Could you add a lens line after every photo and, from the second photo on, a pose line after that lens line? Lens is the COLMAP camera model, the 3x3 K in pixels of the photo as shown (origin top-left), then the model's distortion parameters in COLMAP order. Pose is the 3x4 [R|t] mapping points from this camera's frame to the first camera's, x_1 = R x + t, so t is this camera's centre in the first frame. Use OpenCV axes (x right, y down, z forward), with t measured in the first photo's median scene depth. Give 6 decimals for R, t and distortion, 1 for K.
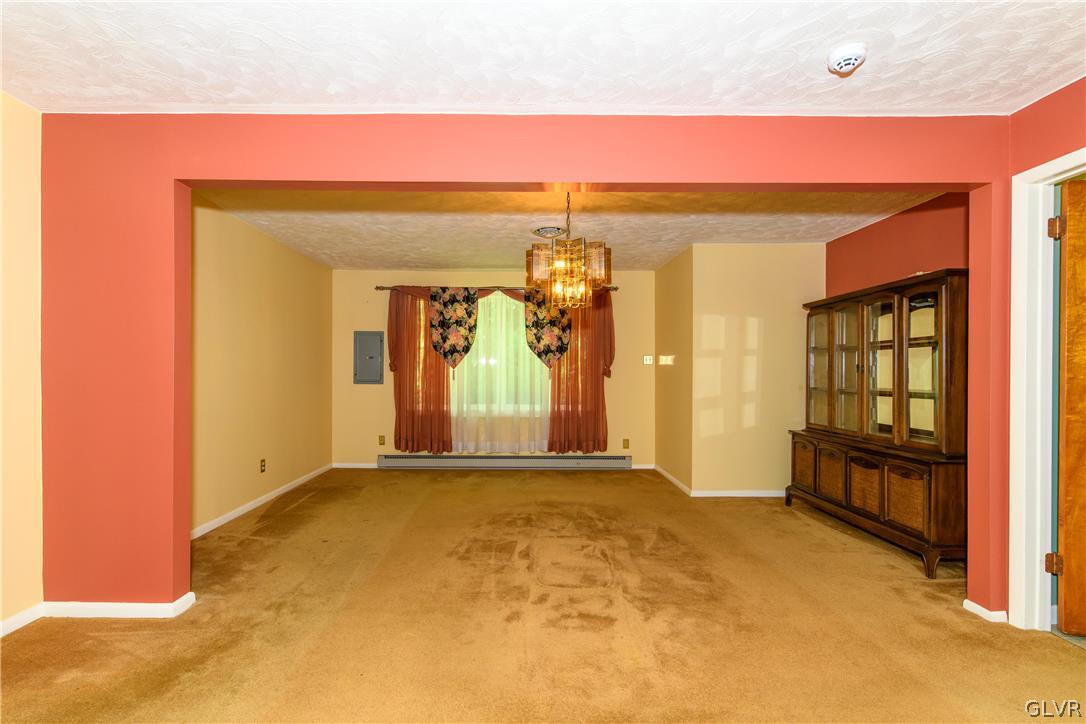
lens RADIAL K [[499.1, 0, 543.0], [0, 499.1, 362.0], [0, 0, 1]] dist [0.001103, 0.000303]
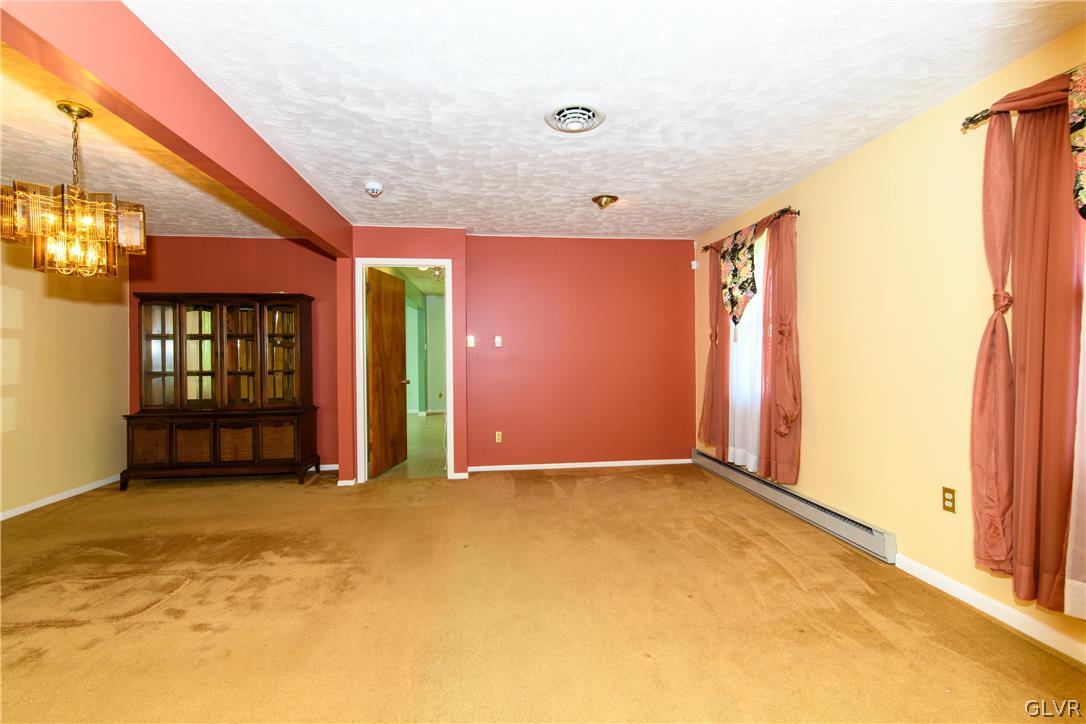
lens RADIAL K [[456.7, 0, 547.2], [0, 456.7, 357.3], [0, 0, 1]] dist [-0.000337, 0.000550]
pose [[-0.113643, -0.010307, 0.993468, -0.706680], [-0.017649, 0.999809, 0.008354, -0.004188], [-0.993365, -0.016584, -0.113804, 0.344319]]
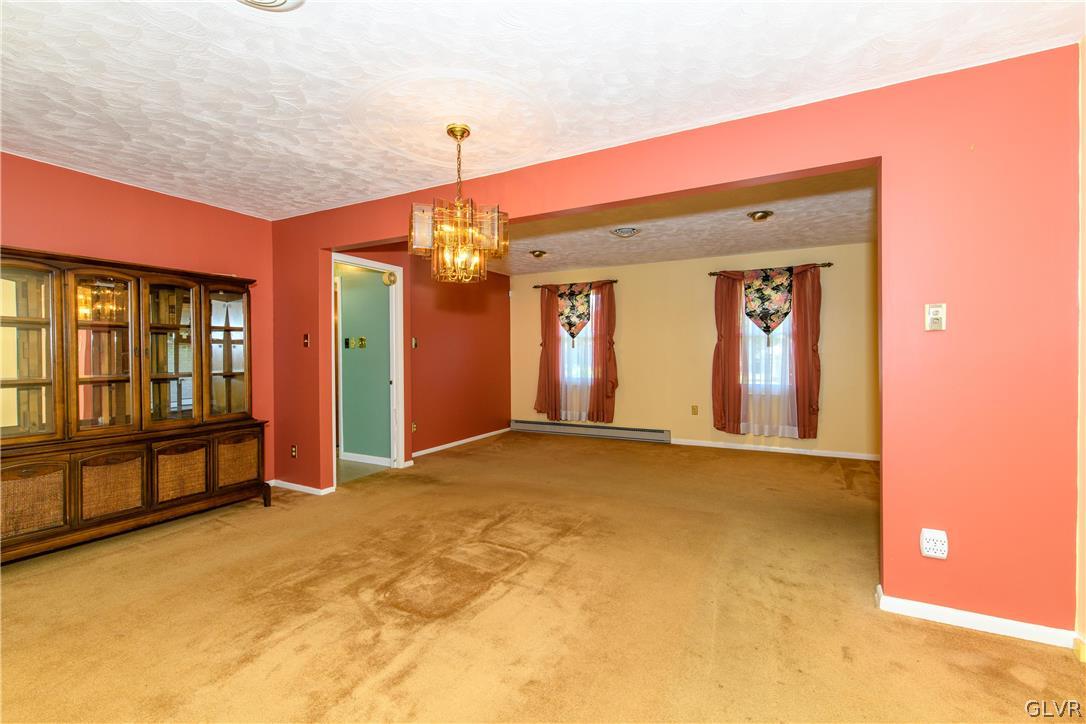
lens RADIAL K [[470.4, 0, 543.0], [0, 470.4, 362.0], [0, 0, 1]] dist [0.000331, 0.000158]
pose [[-0.884007, -0.008995, 0.467387, -0.451389], [-0.011966, 0.999923, -0.003389, 0.027407], [-0.467321, -0.008589, -0.884046, 1.601866]]
